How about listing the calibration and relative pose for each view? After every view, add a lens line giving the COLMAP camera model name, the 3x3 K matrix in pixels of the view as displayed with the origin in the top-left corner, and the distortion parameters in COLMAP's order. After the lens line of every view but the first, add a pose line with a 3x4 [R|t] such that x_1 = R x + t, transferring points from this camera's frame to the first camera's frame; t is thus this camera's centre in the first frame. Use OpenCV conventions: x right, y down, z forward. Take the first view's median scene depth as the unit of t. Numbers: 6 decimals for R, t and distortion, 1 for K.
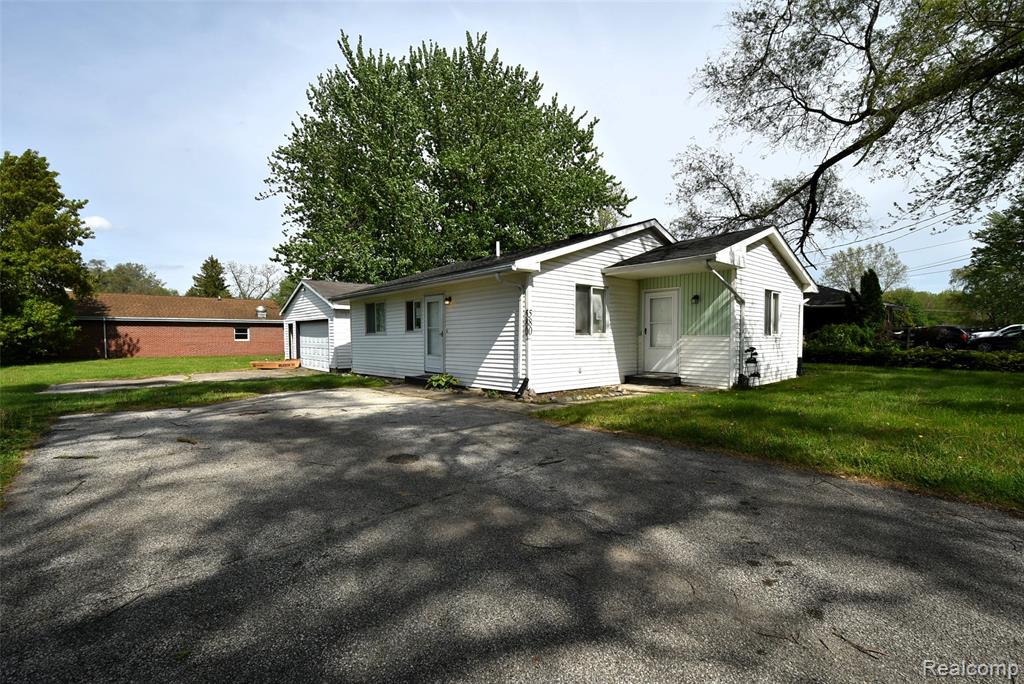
lens RADIAL K [[465.8, 0, 516.9], [0, 465.8, 363.9], [0, 0, 1]] dist [-0.009307, -0.000170]
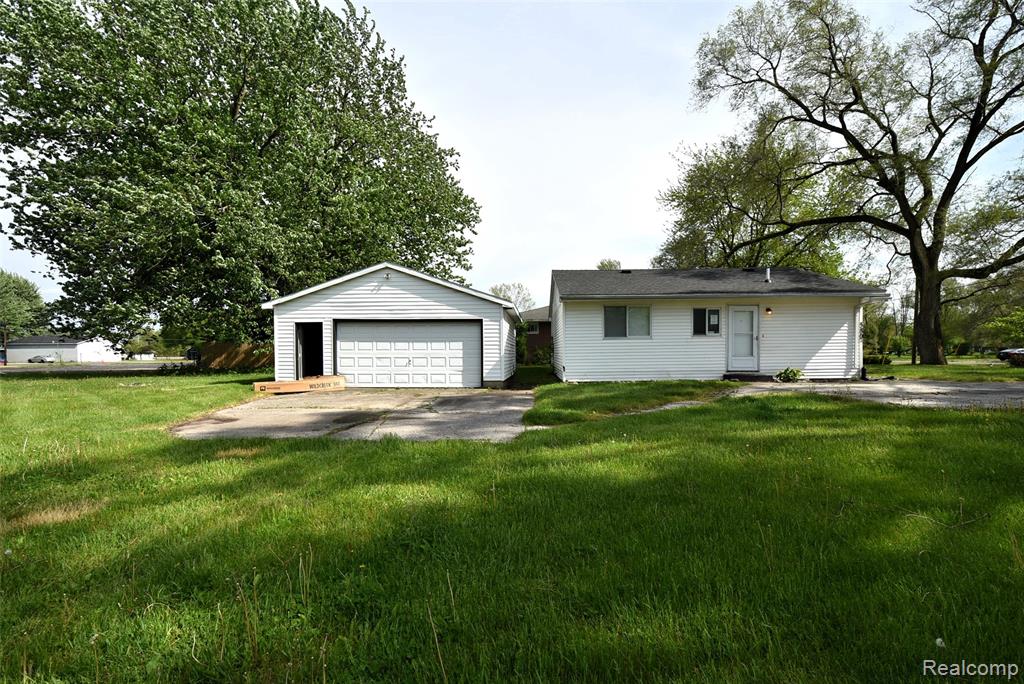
lens RADIAL K [[446.0, 0, 510.5], [0, 446.0, 368.1], [0, 0, 1]] dist [0.000245, 0.000080]
pose [[0.686985, -0.031262, 0.725999, -0.966106], [0.046119, 0.998936, -0.000625, -0.010329], [-0.725207, 0.033912, 0.687695, 0.453121]]
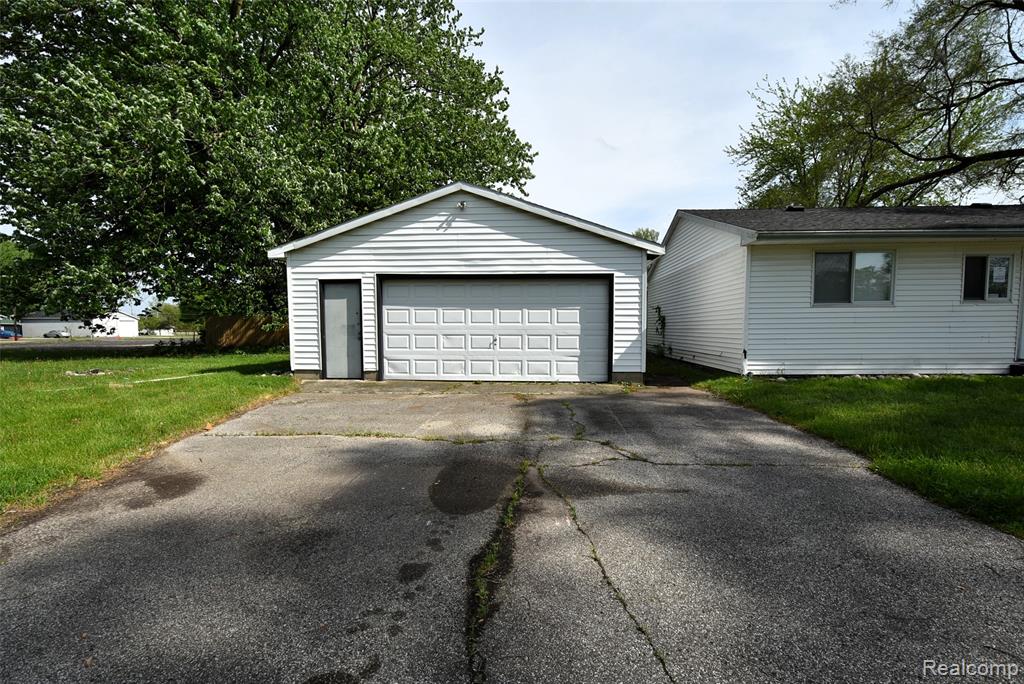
lens RADIAL K [[465.8, 0, 516.9], [0, 465.8, 363.9], [0, 0, 1]] dist [-0.009307, -0.000170]
pose [[0.712226, -0.055045, 0.699789, -0.866384], [0.040350, 0.998483, 0.037472, -0.023566], [-0.700790, 0.001548, 0.713366, 0.738068]]
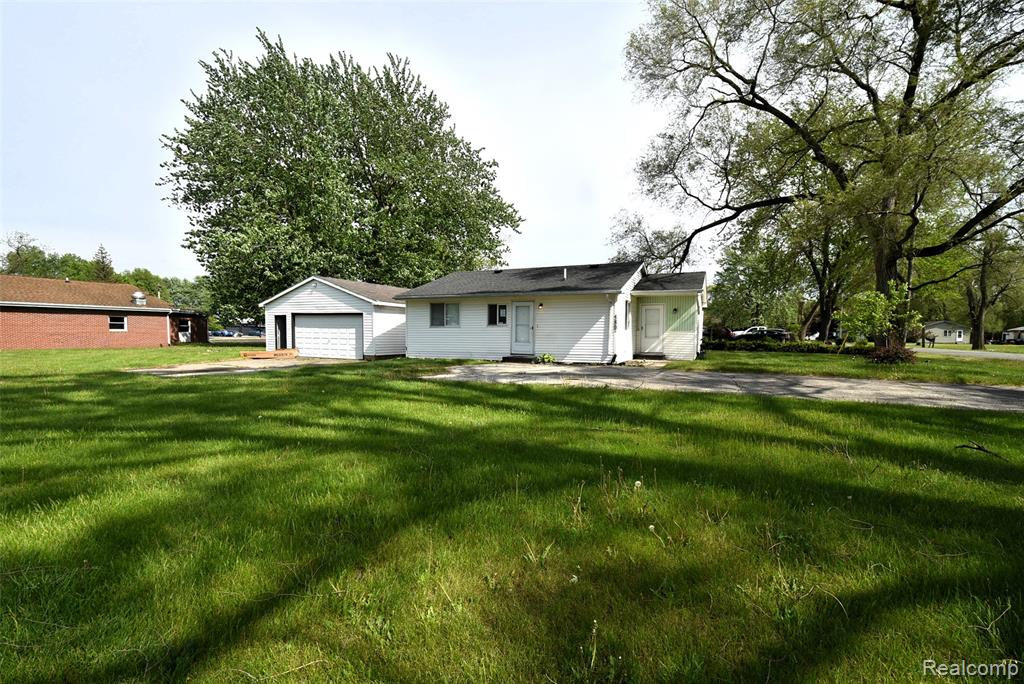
lens RADIAL K [[468.4, 0, 512.0], [0, 468.4, 342.0], [0, 0, 1]] dist [-0.000927, -0.000089]
pose [[0.917679, 0.003356, 0.397308, -0.549937], [0.011137, 0.999354, -0.034165, 0.021335], [-0.397166, 0.035777, 0.917049, -0.235531]]
